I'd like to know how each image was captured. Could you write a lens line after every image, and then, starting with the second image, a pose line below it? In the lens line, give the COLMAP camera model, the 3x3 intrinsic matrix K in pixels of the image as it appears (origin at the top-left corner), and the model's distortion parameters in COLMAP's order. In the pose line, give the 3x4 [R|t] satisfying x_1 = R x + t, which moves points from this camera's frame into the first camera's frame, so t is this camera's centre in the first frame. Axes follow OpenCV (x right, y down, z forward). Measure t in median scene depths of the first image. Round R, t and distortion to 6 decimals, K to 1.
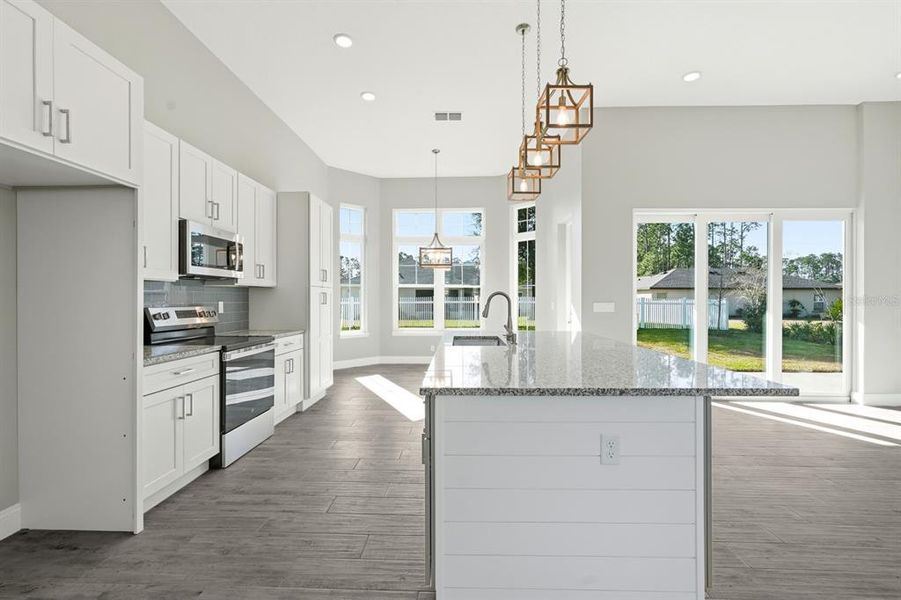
lens RADIAL K [[400.6, 0, 444.6], [0, 400.6, 300.9], [0, 0, 1]] dist [-0.010809, 0.003209]
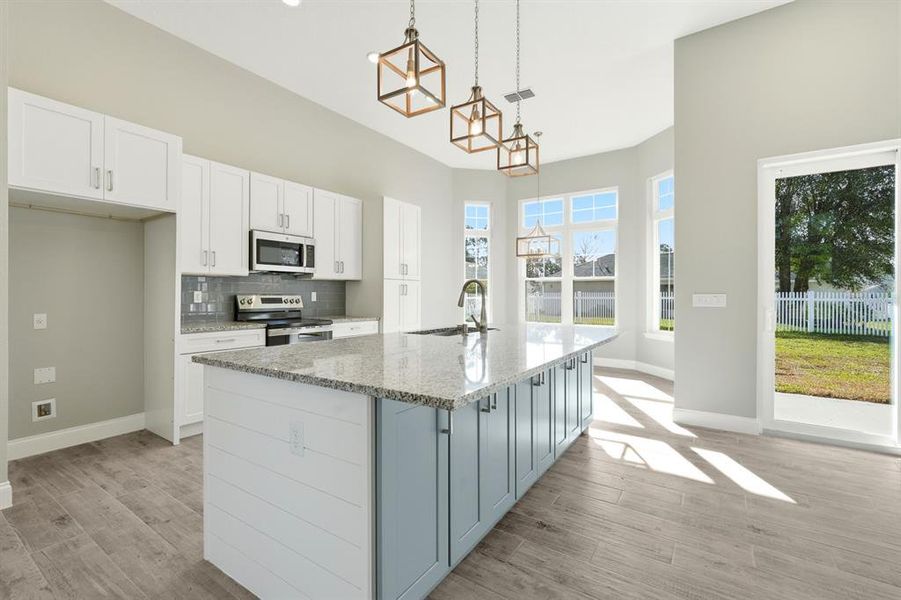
lens RADIAL K [[400.6, 0, 444.6], [0, 400.6, 295.3], [0, 0, 1]] dist [-0.010809, 0.003209]
pose [[0.845531, 0.002110, -0.533922, 0.543962], [-0.005141, 0.999978, -0.004190, 0.017272], [0.533901, 0.006287, 0.845523, 0.174429]]
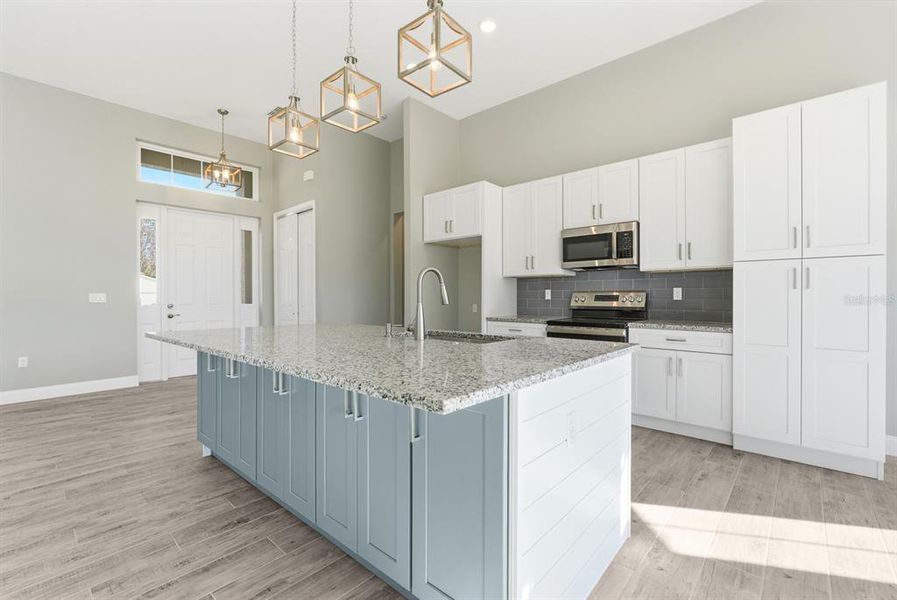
lens RADIAL K [[398.8, 0, 451.2], [0, 398.8, 295.8], [0, 0, 1]] dist [-0.010809, 0.003209]
pose [[-0.639588, 0.001818, -0.768715, 0.603217], [-0.002185, 0.999989, 0.004183, 0.020809], [0.768715, 0.004355, -0.639577, 1.388258]]
